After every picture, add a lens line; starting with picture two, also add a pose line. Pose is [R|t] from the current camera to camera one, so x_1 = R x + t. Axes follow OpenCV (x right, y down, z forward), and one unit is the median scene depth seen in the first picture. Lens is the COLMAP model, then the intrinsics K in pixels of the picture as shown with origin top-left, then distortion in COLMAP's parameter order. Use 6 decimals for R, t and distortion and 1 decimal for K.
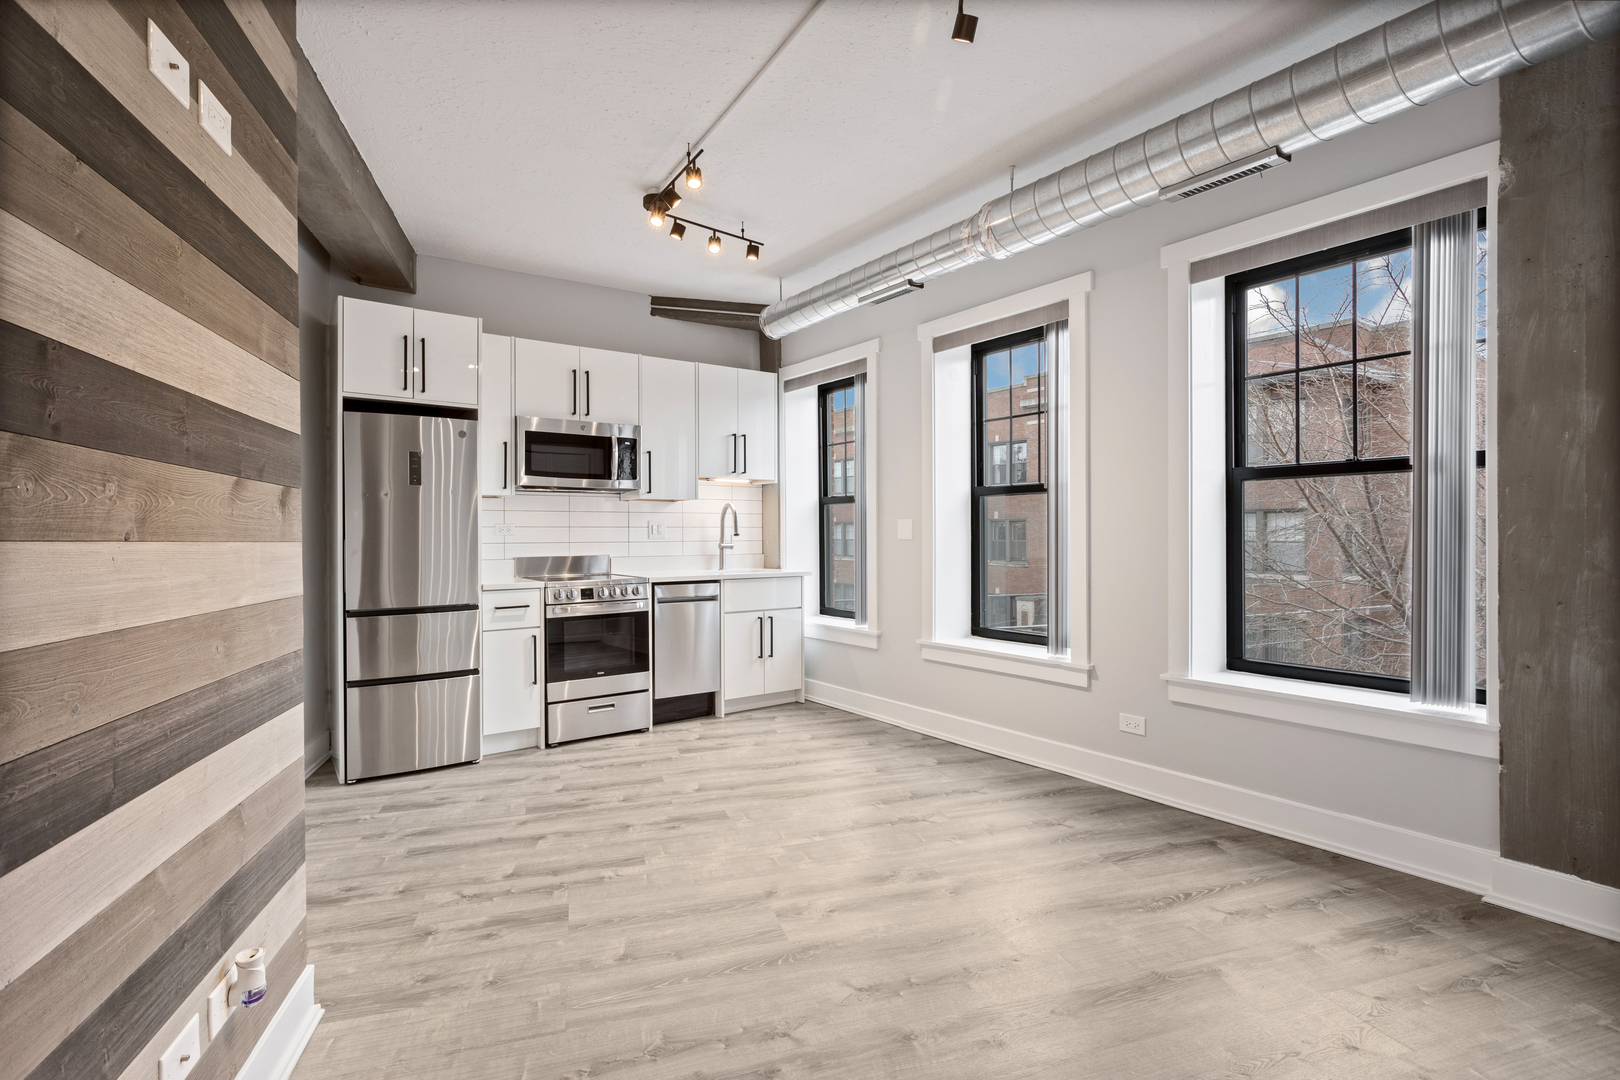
lens RADIAL K [[770.2, 0, 802.5], [0, 770.2, 538.4], [0, 0, 1]] dist [0.000727, 0.000550]
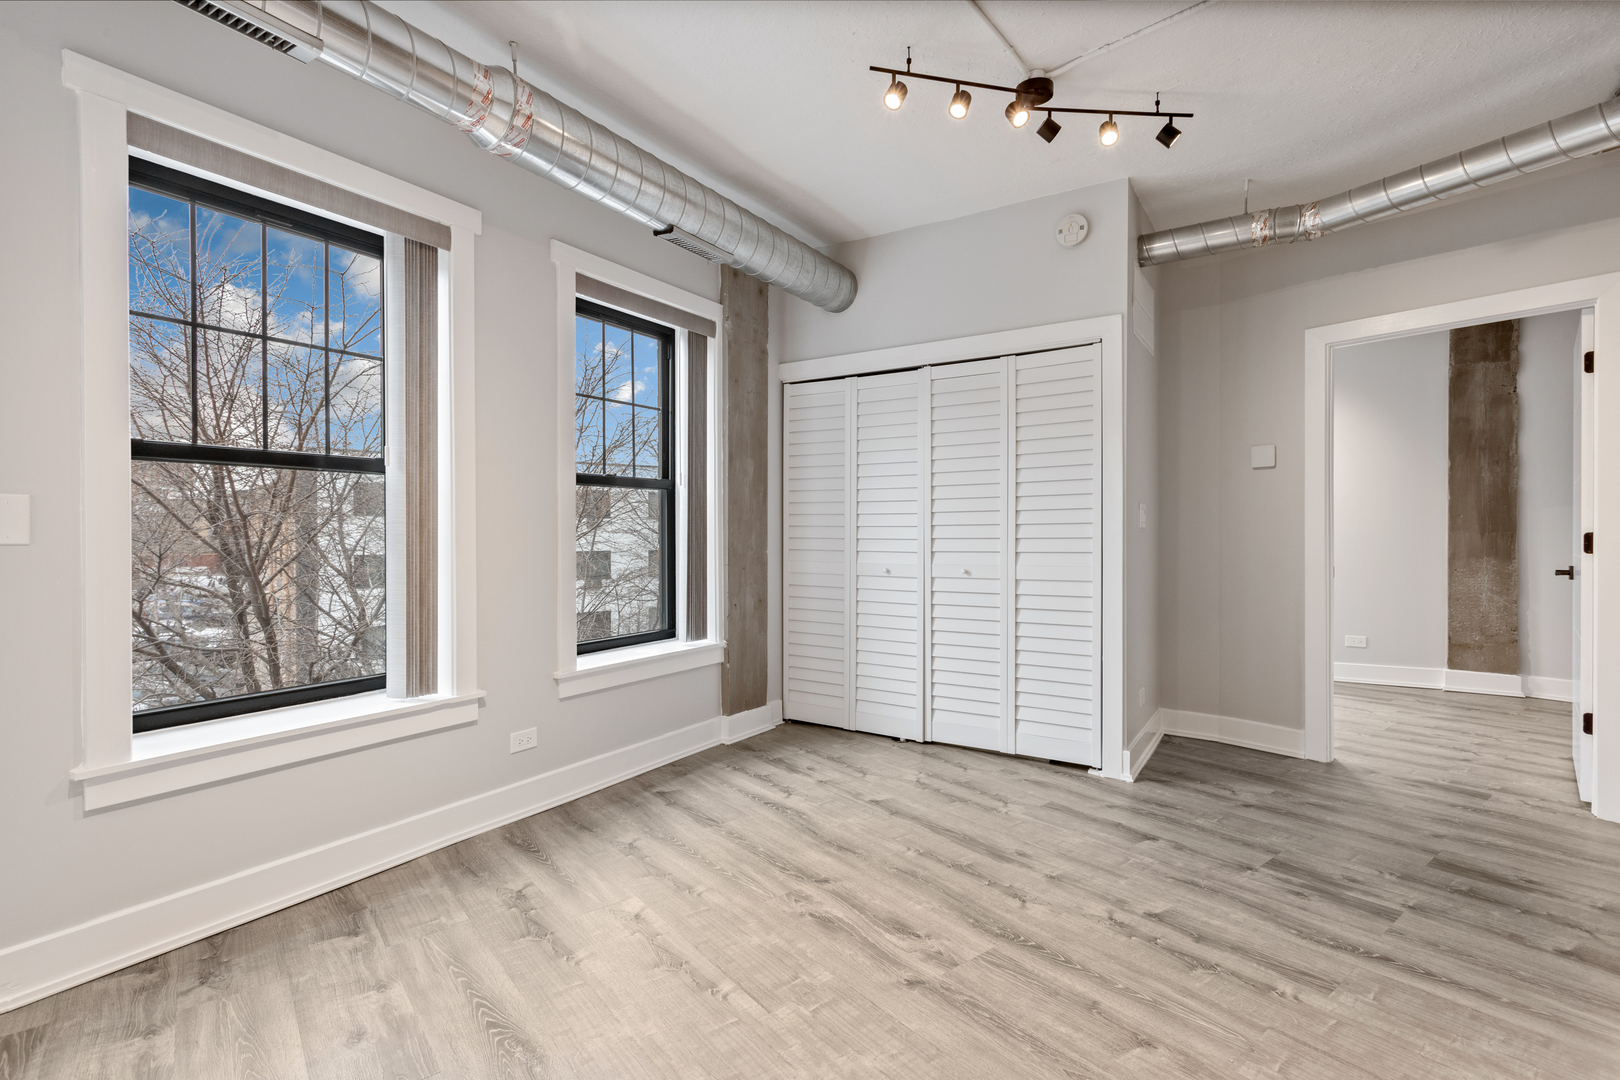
lens RADIAL K [[770.2, 0, 802.5], [0, 770.2, 538.4], [0, 0, 1]] dist [0.000727, 0.000550]
pose [[-0.371124, 0.001456, 0.928582, -0.730078], [0.012383, 0.999918, 0.003381, 0.005719], [-0.928501, 0.012754, -0.371111, 1.395192]]
